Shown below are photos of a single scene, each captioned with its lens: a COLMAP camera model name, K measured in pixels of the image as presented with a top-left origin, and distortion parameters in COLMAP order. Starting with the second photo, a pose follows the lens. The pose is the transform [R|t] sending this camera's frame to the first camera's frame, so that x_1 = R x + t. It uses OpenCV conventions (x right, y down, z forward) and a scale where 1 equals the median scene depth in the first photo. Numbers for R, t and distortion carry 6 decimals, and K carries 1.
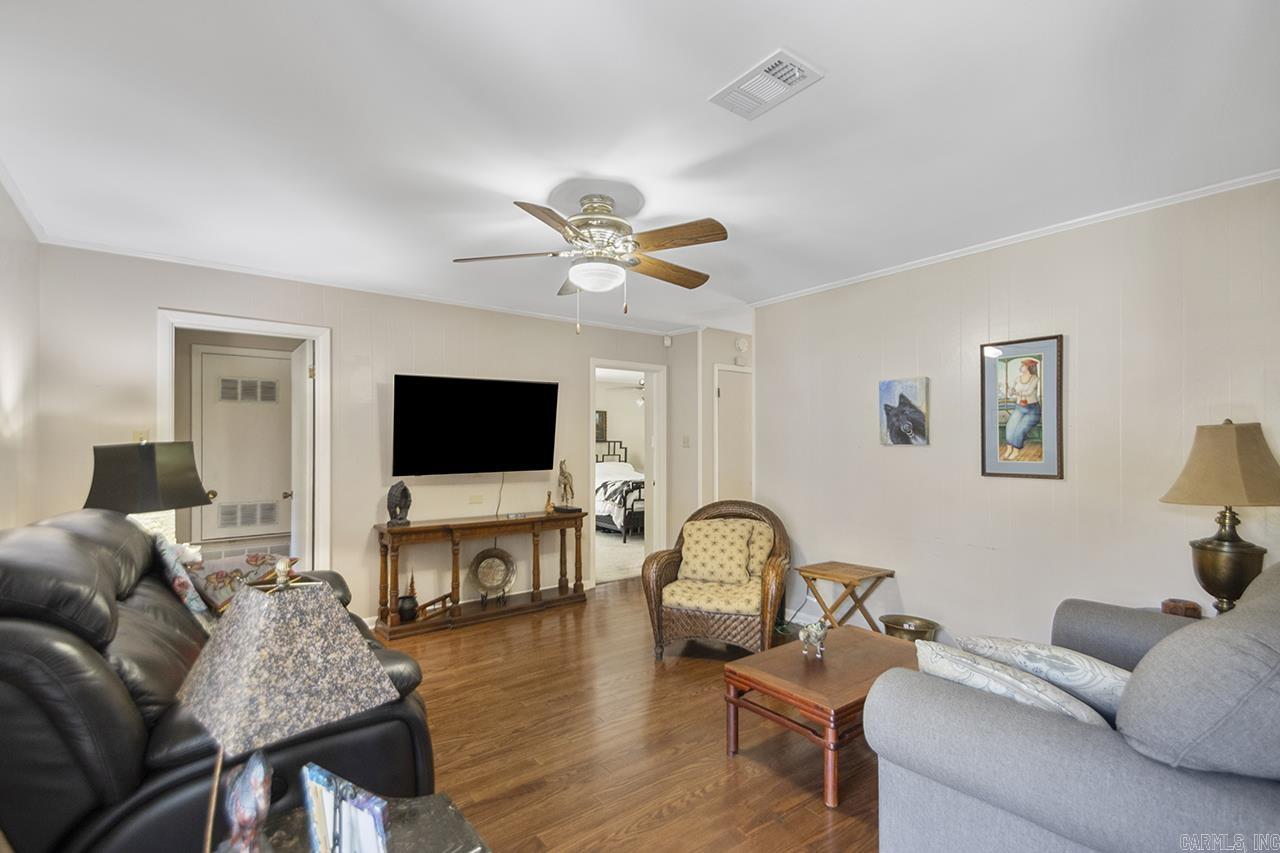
lens RADIAL K [[594.8, 0, 646.5], [0, 594.8, 433.4], [0, 0, 1]] dist [0.010583, -0.000008]
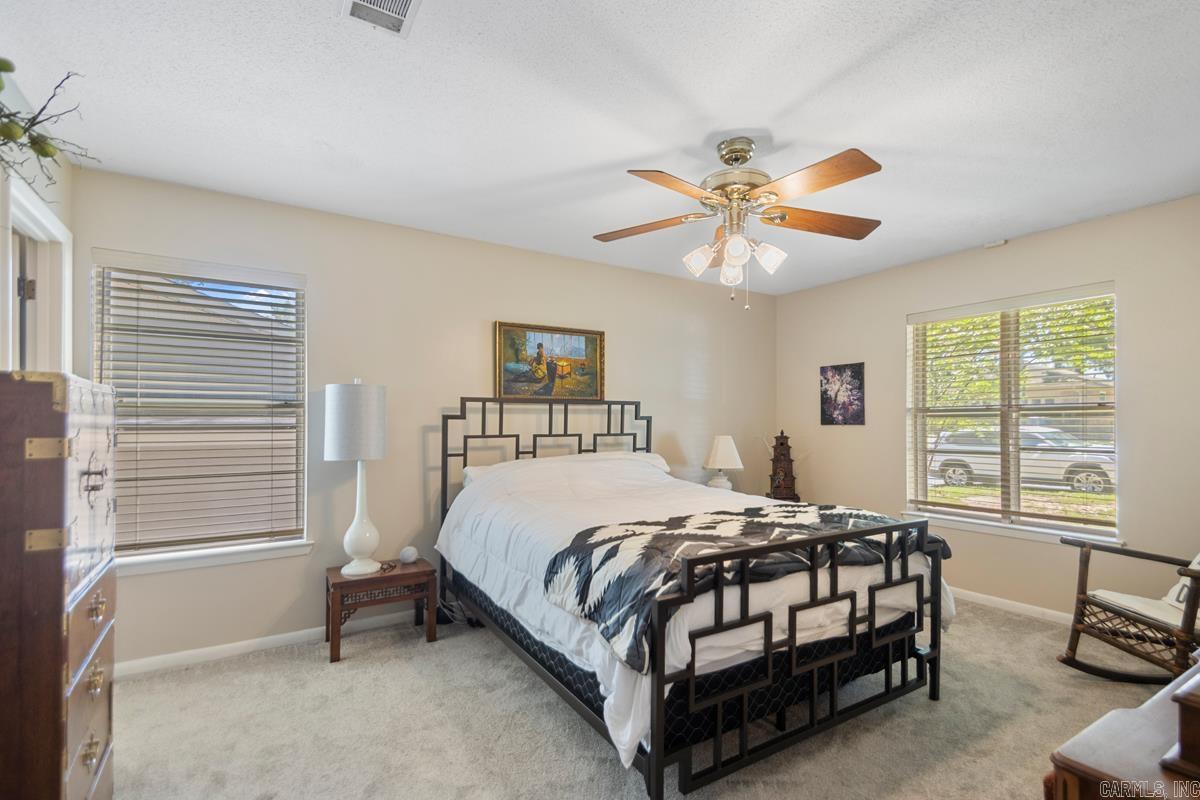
lens RADIAL K [[557.6, 0, 606.1], [0, 557.6, 406.4], [0, 0, 1]] dist [0.010583, -0.000008]
pose [[0.995415, 0.001347, -0.095641, -0.060870], [-0.002133, 0.999965, -0.008115, 0.043868], [0.095627, 0.008282, 0.995383, 1.343387]]
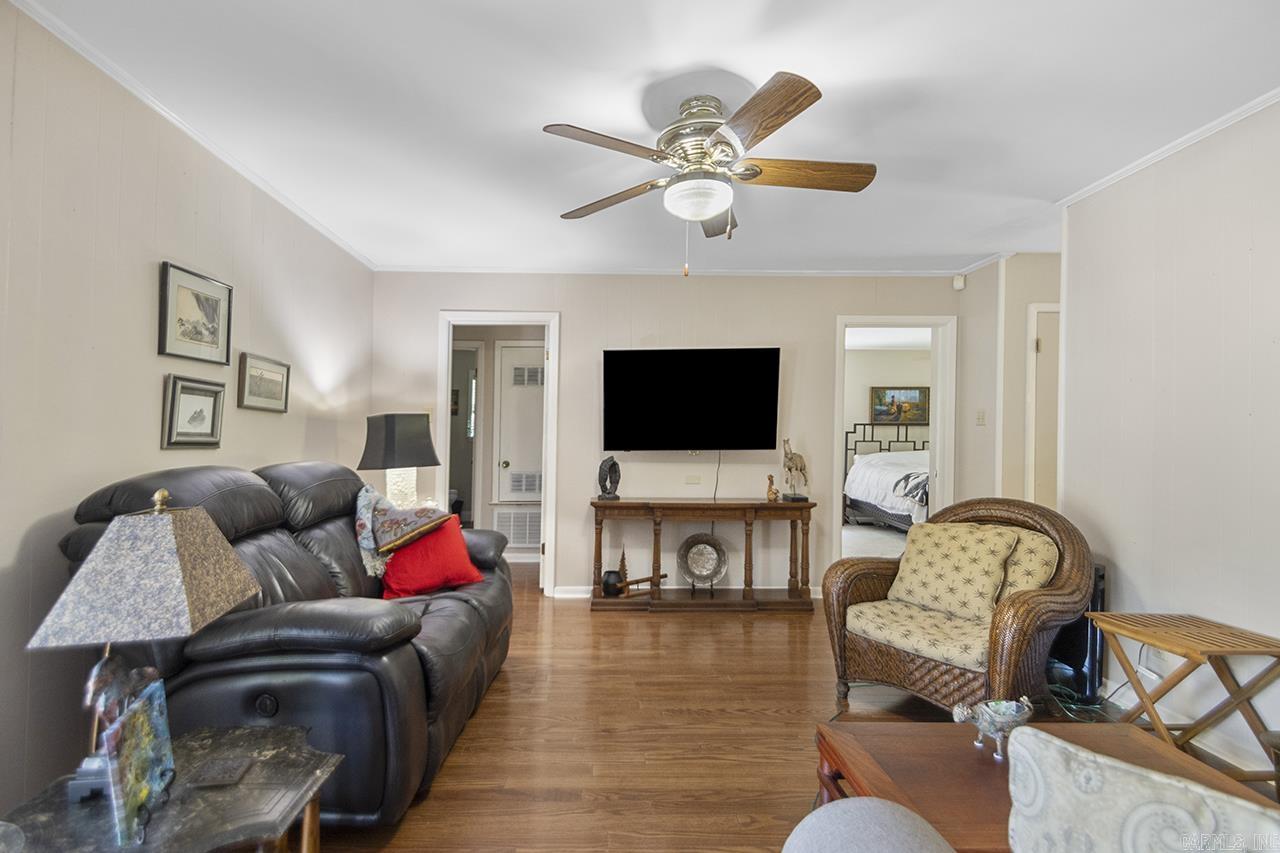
lens RADIAL K [[614.3, 0, 607.9], [0, 614.3, 424.2], [0, 0, 1]] dist [0.010712, -0.000119]
pose [[0.790919, -0.003474, -0.611910, 0.215855], [0.003735, 0.999993, -0.000849, 0.026933], [0.611909, -0.001614, 0.790927, 0.173728]]
